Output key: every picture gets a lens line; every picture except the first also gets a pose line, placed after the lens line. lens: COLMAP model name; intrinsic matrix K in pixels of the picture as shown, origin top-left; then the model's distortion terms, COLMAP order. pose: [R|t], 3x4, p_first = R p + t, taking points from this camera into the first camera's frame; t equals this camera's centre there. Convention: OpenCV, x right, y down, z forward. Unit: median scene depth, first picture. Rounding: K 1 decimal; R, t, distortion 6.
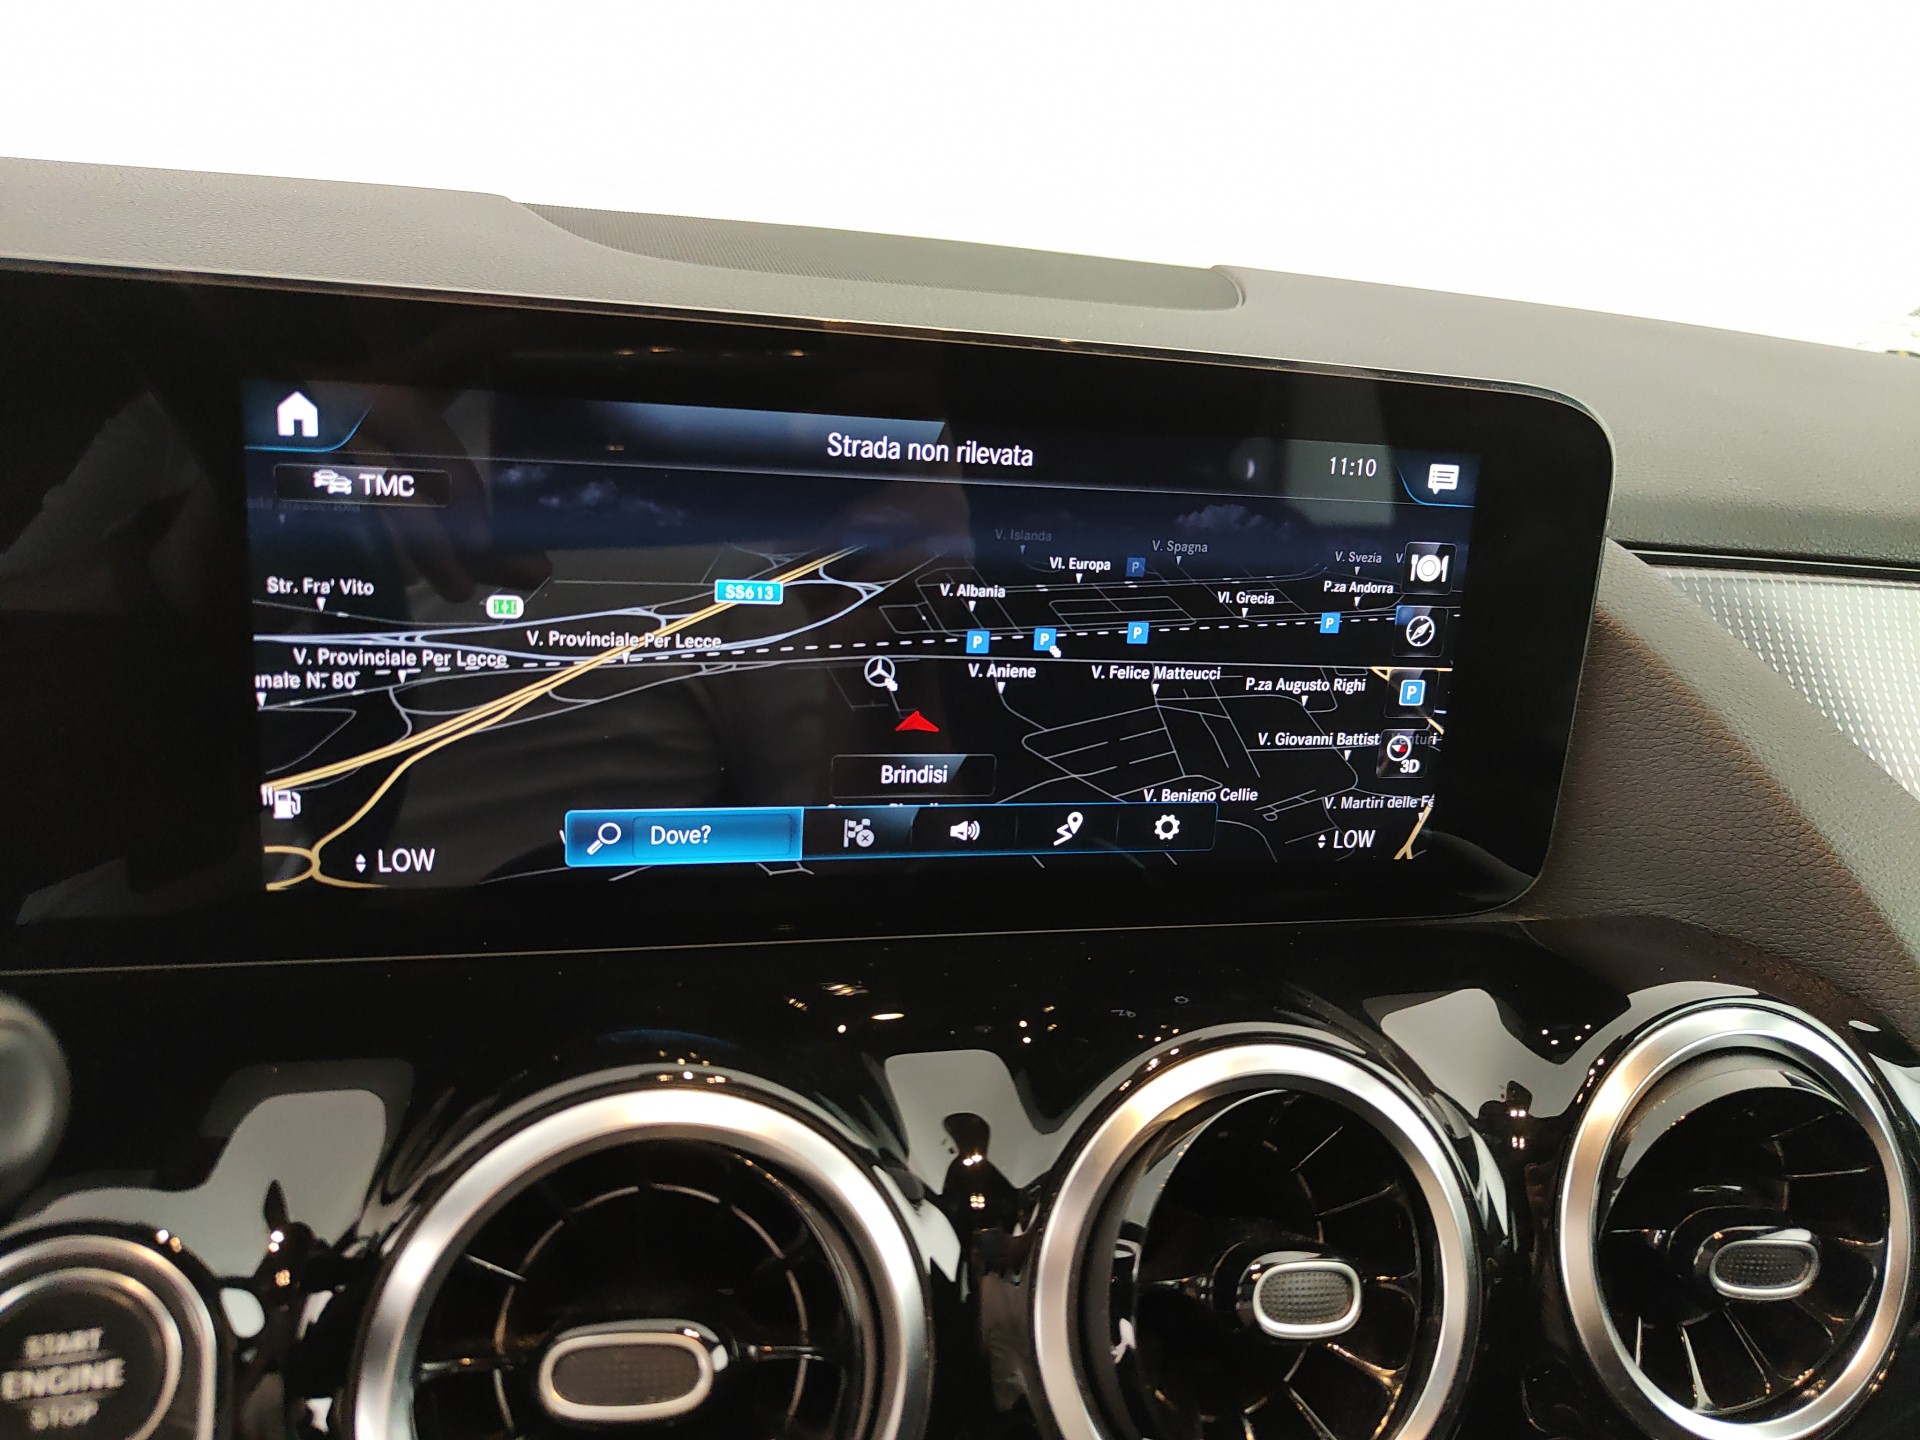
lens RADIAL K [[1363.6, 0, 935.7], [0, 1363.6, 735.1], [0, 0, 1]] dist [-0.008995, 0.002832]
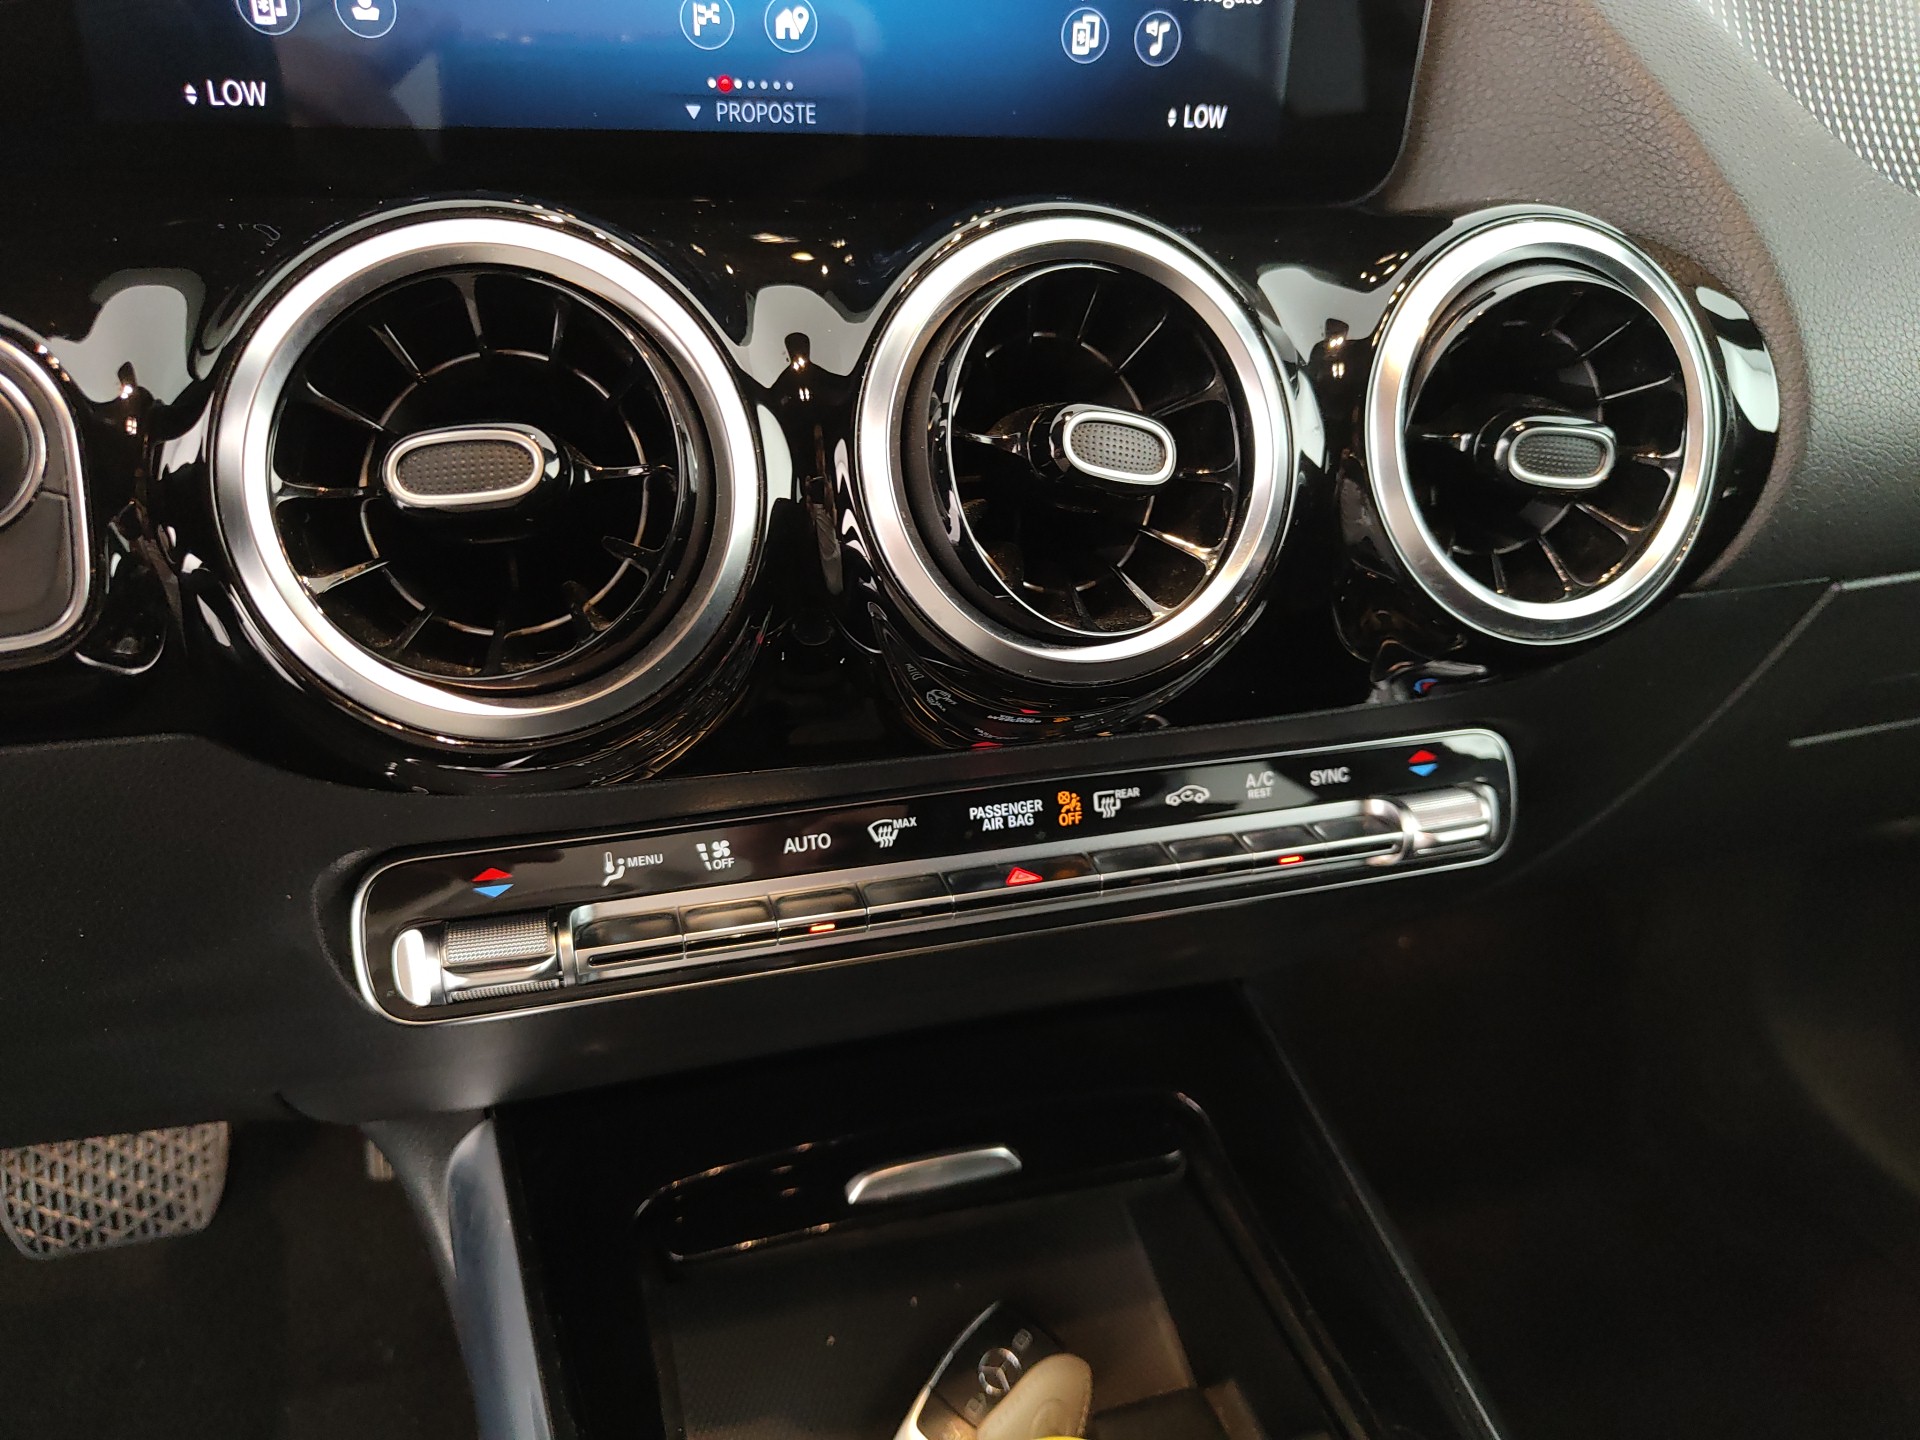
lens RADIAL K [[1363.6, 0, 955.7], [0, 1363.6, 735.8], [0, 0, 1]] dist [-0.008995, 0.002832]
pose [[0.999196, -0.039823, 0.004589, 0.122817], [0.037987, 0.977199, 0.208899, 0.373676], [-0.012803, -0.208557, 0.977926, -0.095190]]
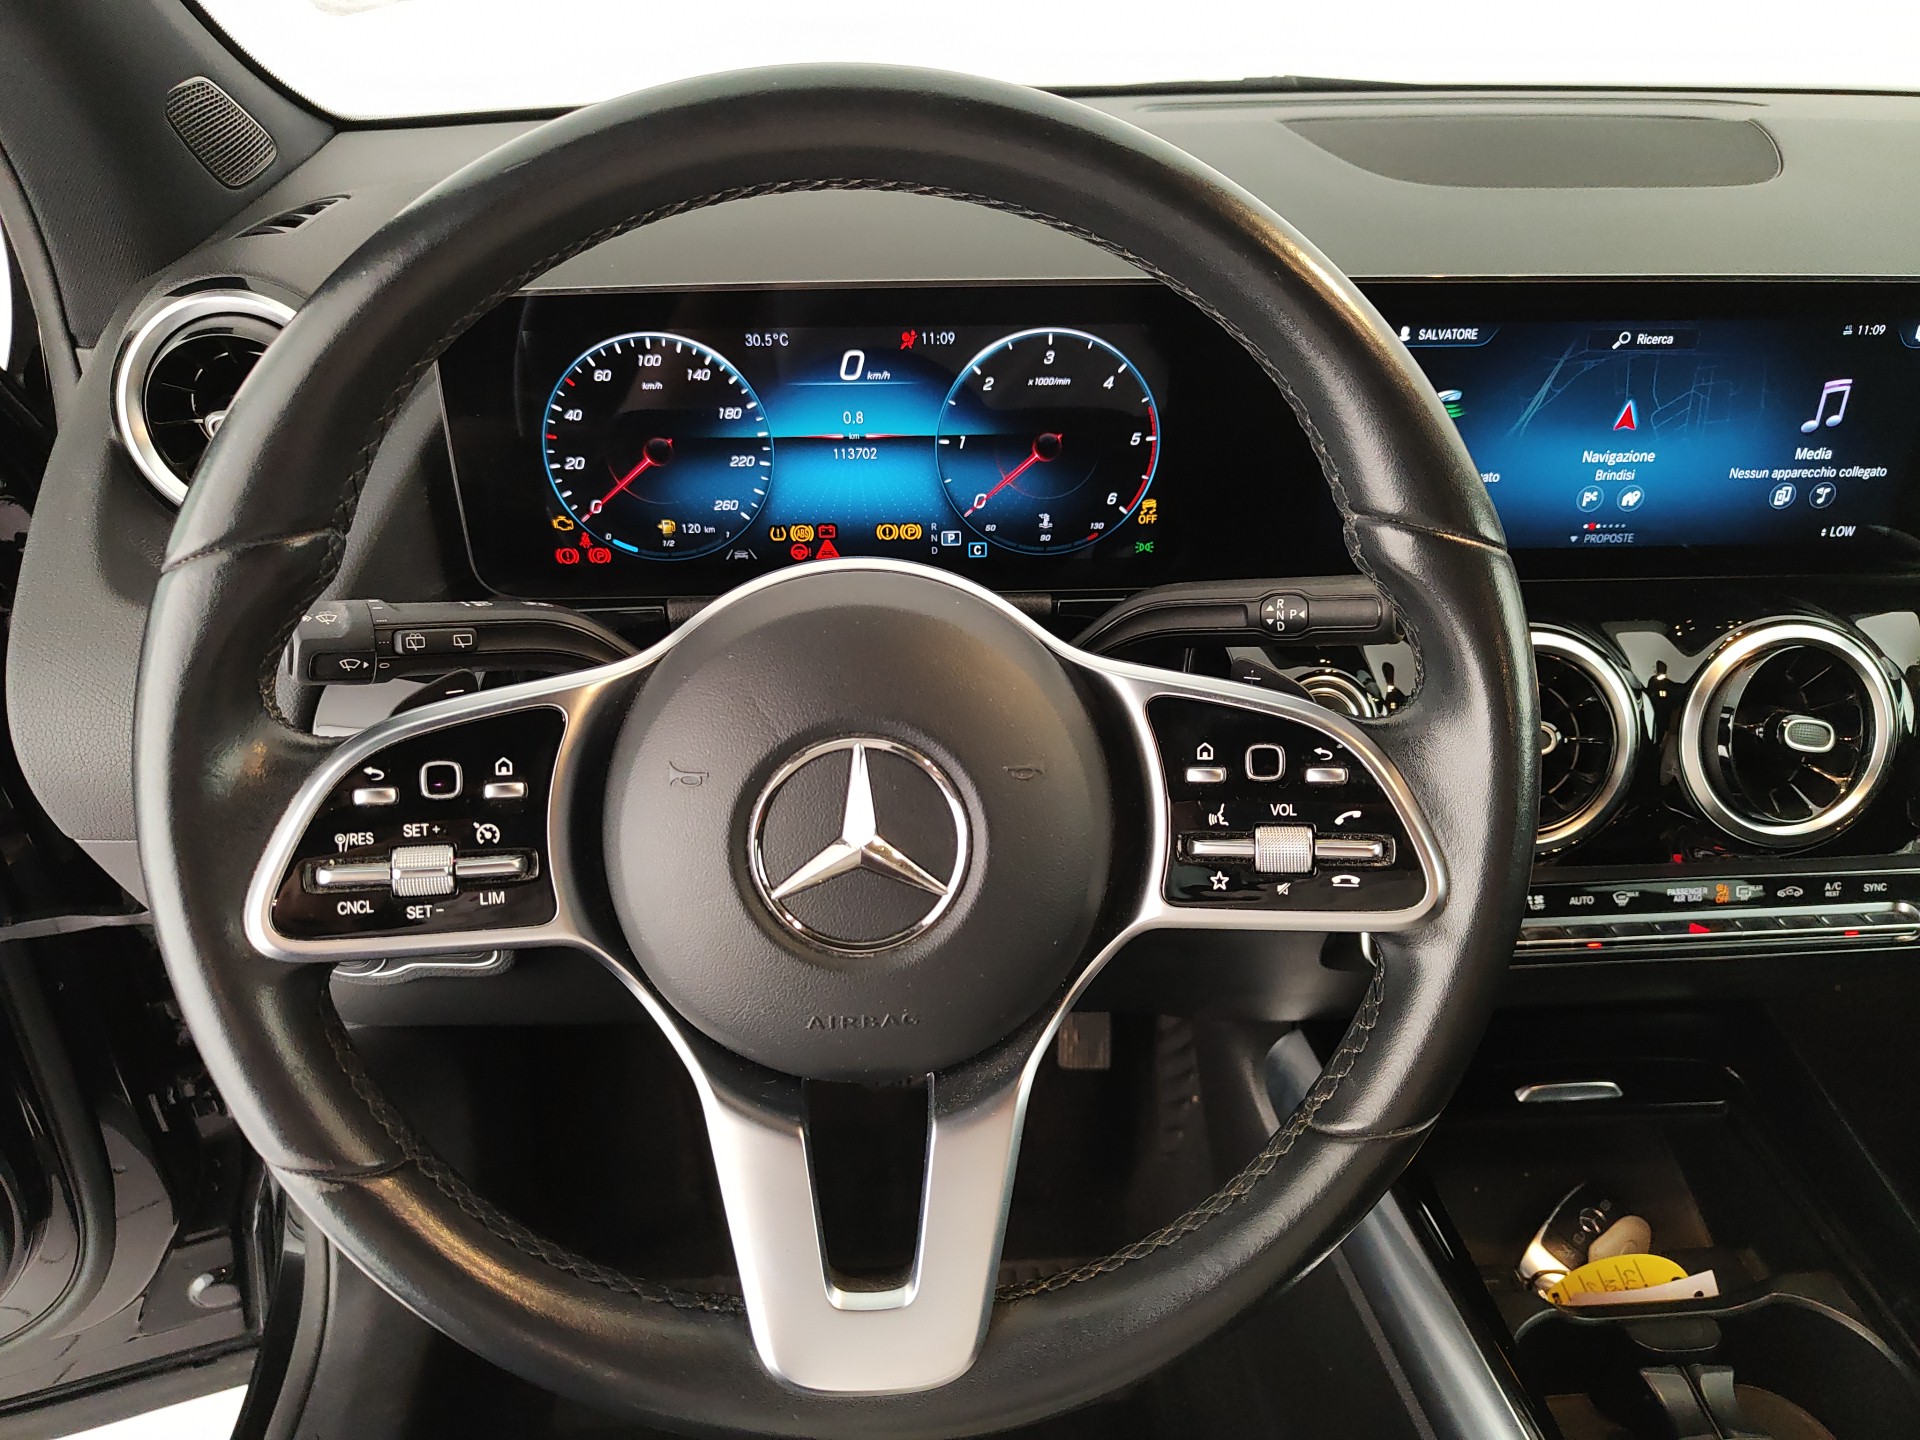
lens RADIAL K [[1363.6, 0, 959.7], [0, 1363.6, 736.7], [0, 0, 1]] dist [-0.008995, 0.002832]
pose [[0.976026, 0.034409, -0.214917, -0.563714], [0.013963, 0.975492, 0.219590, -0.091463], [0.217206, -0.217326, 0.951625, -1.334145]]
